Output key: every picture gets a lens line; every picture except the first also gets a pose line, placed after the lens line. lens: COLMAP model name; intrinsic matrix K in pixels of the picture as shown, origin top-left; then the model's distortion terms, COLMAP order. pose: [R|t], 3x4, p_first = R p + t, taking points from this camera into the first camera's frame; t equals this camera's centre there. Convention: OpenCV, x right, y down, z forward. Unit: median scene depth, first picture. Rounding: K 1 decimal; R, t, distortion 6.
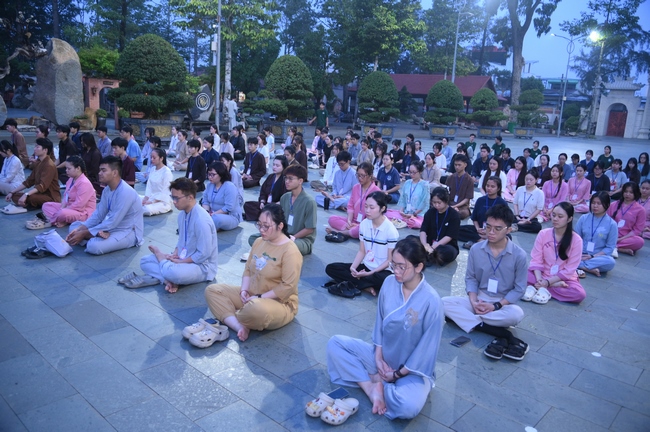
lens RADIAL K [[499.4, 0, 324.4], [0, 499.4, 216.3], [0, 0, 1]] dist [-0.046973, 0.014136]
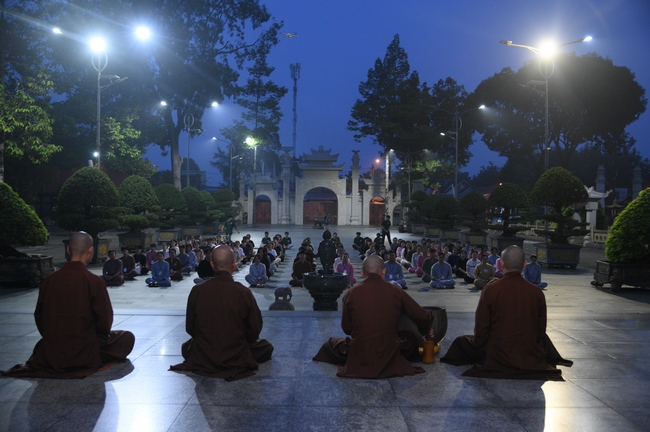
lens RADIAL K [[644.8, 0, 325.9], [0, 644.8, 215.8], [0, 0, 1]] dist [-0.072268, 0.000000]
pose [[0.708492, -0.056895, 0.703421, -0.346698], [0.183369, 0.977352, -0.105640, 0.001932], [-0.681480, 0.203831, 0.702879, -0.140271]]
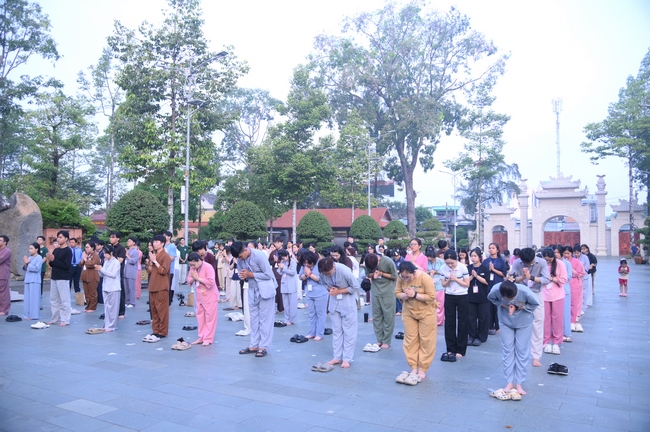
lens RADIAL K [[533.2, 0, 323.3], [0, 533.2, 215.7], [0, 0, 1]] dist [-0.059103, 0.015704]
pose [[0.971518, -0.042765, 0.233074, -0.084735], [0.101706, 0.963631, -0.247127, 0.011832], [-0.214029, 0.263793, 0.940534, -0.080213]]
